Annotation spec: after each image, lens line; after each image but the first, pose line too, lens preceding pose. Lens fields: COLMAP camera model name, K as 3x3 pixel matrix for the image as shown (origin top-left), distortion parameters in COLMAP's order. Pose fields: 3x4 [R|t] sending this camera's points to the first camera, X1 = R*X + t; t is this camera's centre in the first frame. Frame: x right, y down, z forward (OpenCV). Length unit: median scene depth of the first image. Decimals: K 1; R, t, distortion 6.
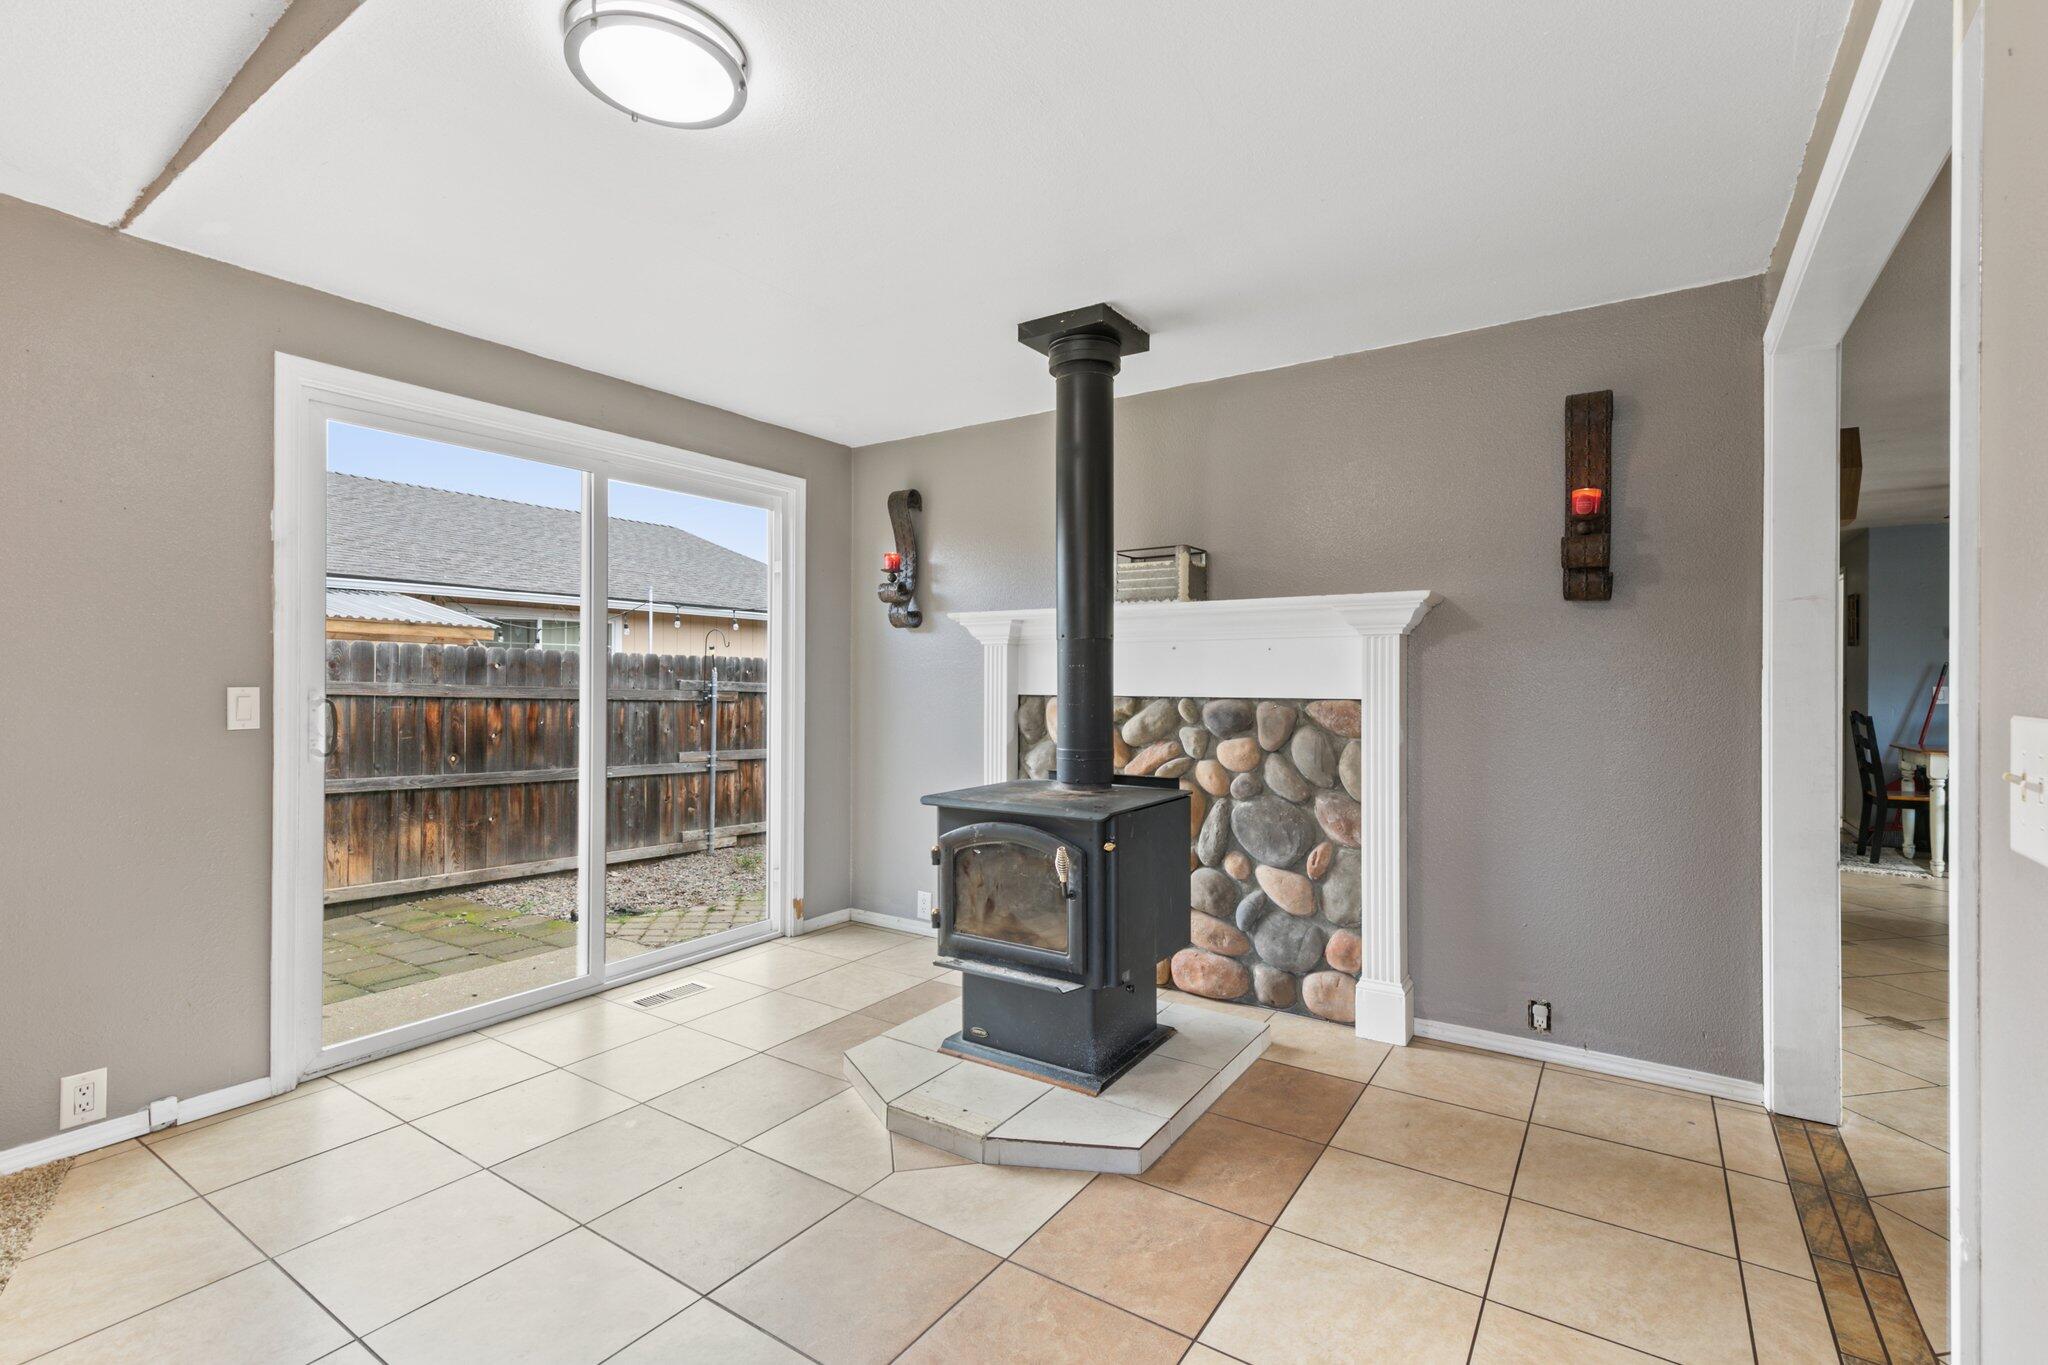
lens RADIAL K [[917.9, 0, 1032.0], [0, 917.9, 685.3], [0, 0, 1]] dist [0.006033, 0.000031]
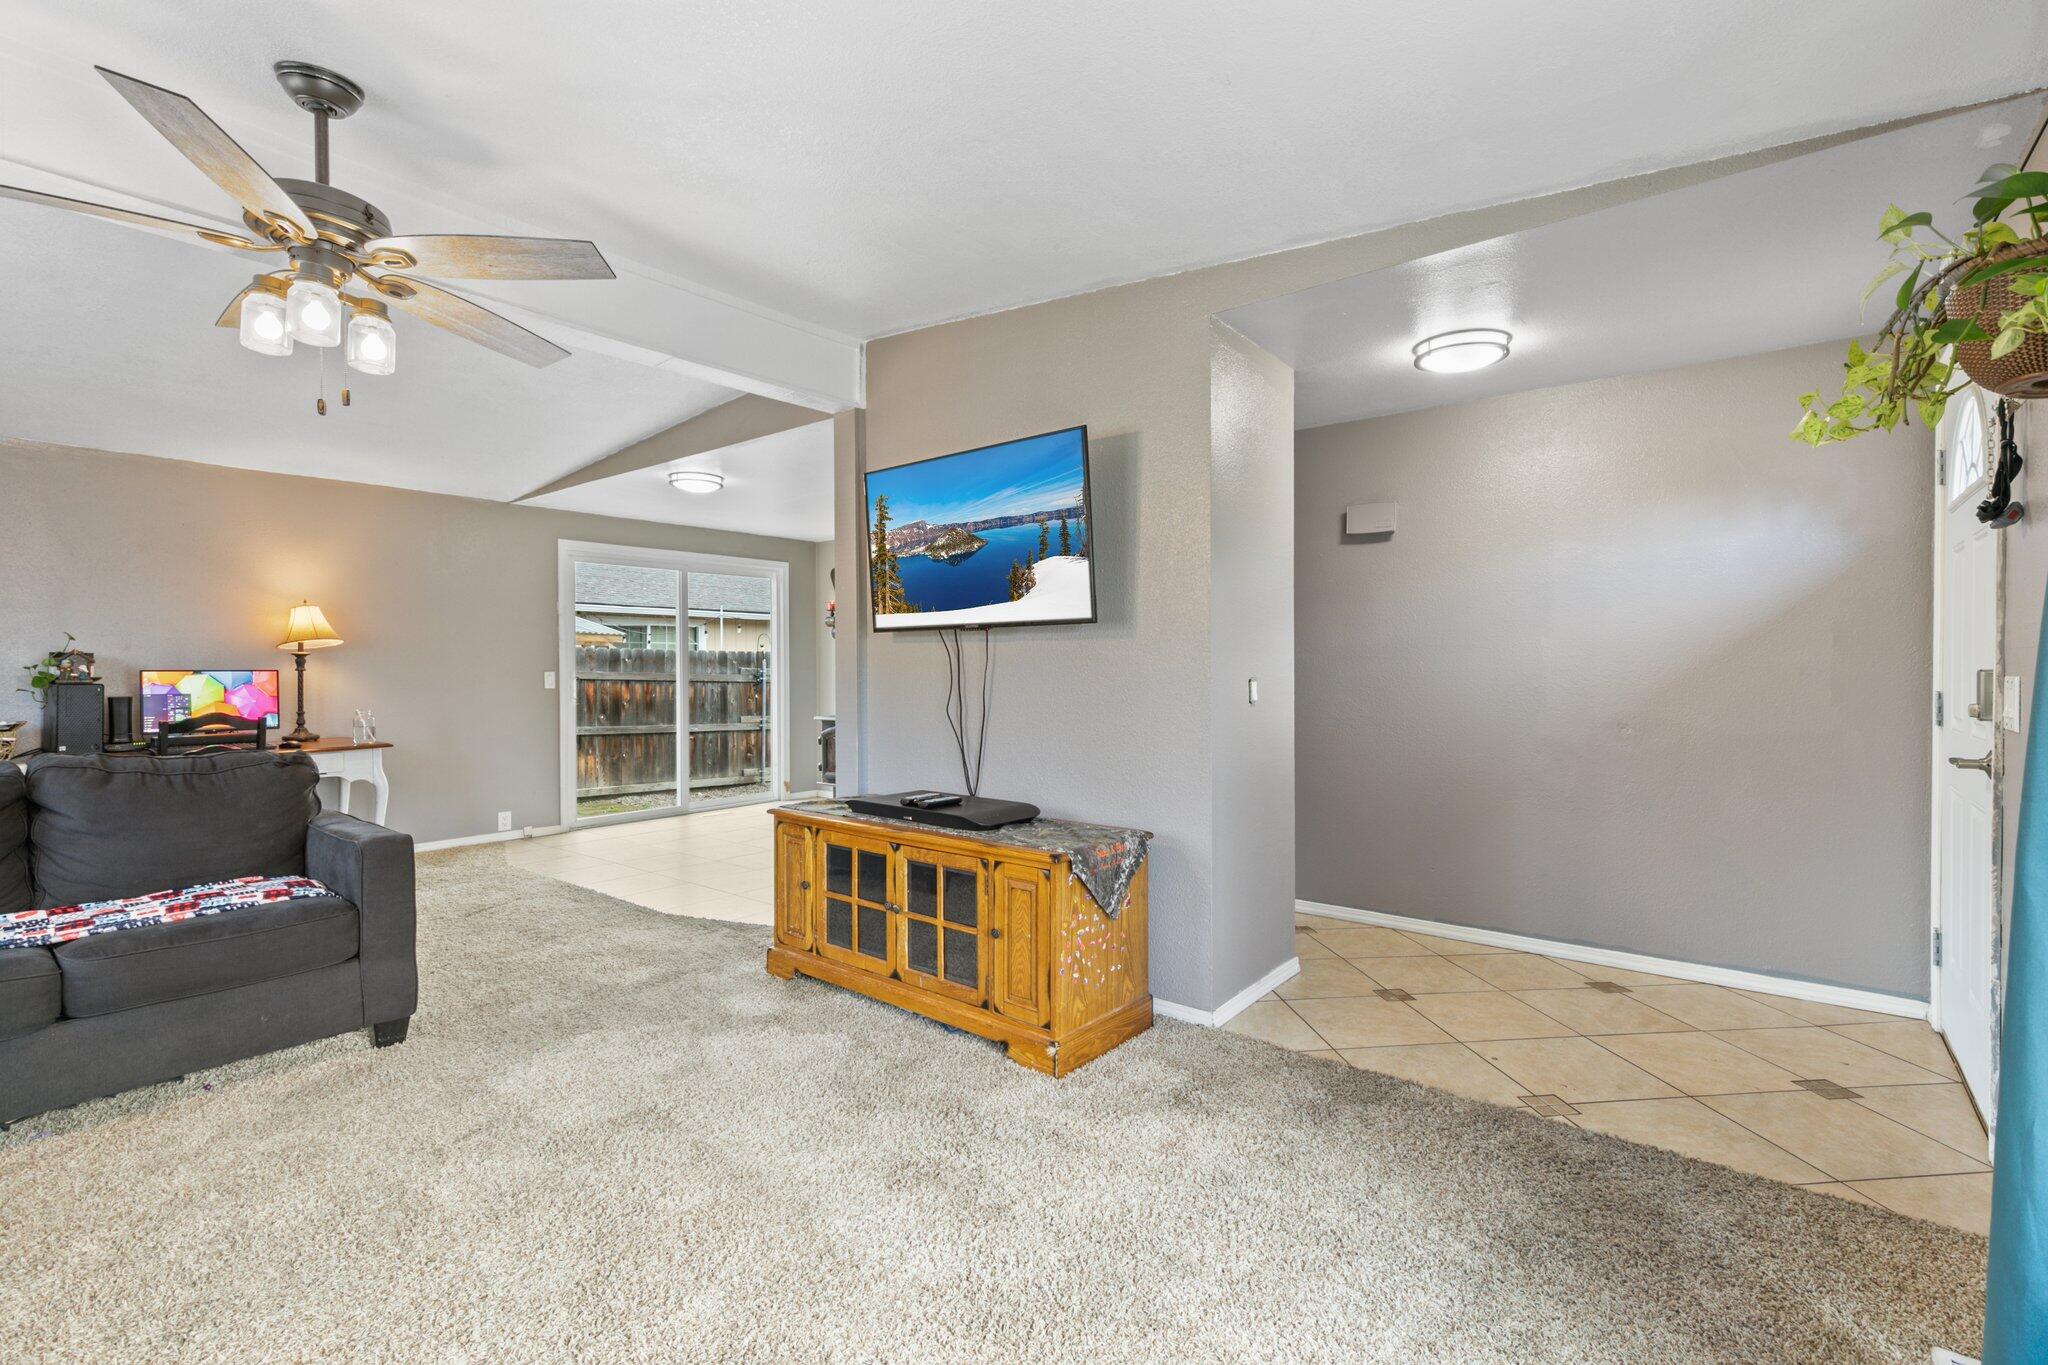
lens RADIAL K [[917.9, 0, 1038.5], [0, 917.9, 687.9], [0, 0, 1]] dist [0.006033, 0.000031]
pose [[0.996575, -0.005229, -0.082534, 0.263091], [0.006768, 0.999808, 0.018378, 0.003086], [0.082422, -0.018873, 0.996419, -0.531633]]
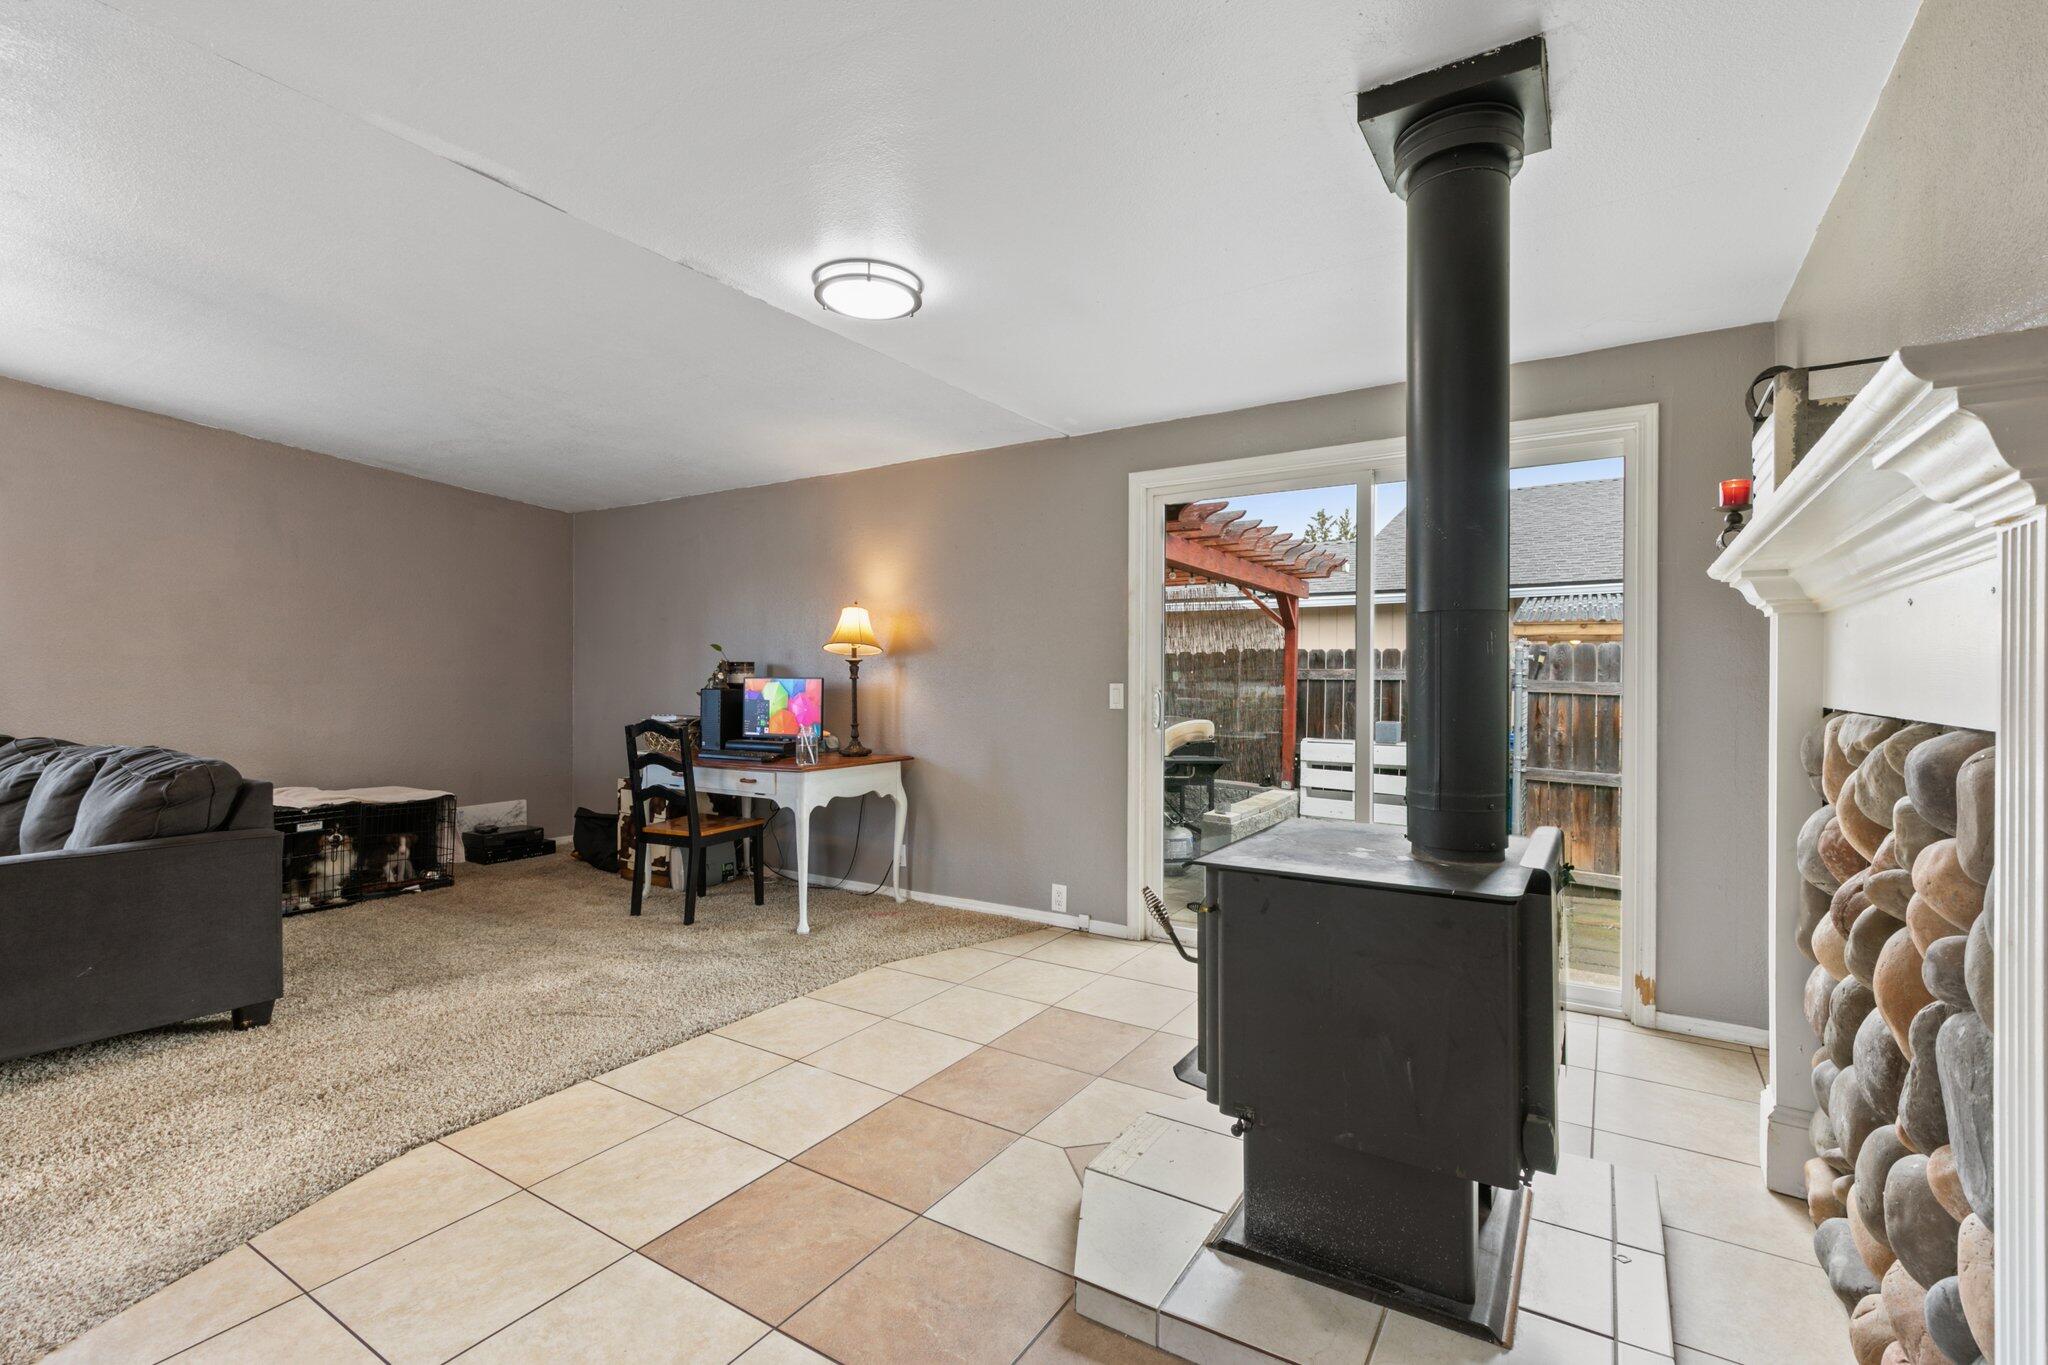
lens RADIAL K [[917.9, 0, 1037.3], [0, 917.9, 683.8], [0, 0, 1]] dist [0.006033, 0.000031]
pose [[0.019727, 0.005296, -0.999791, 0.289136], [-0.006832, 0.999963, 0.005162, -0.001838], [0.999782, 0.006728, 0.019763, 0.305657]]
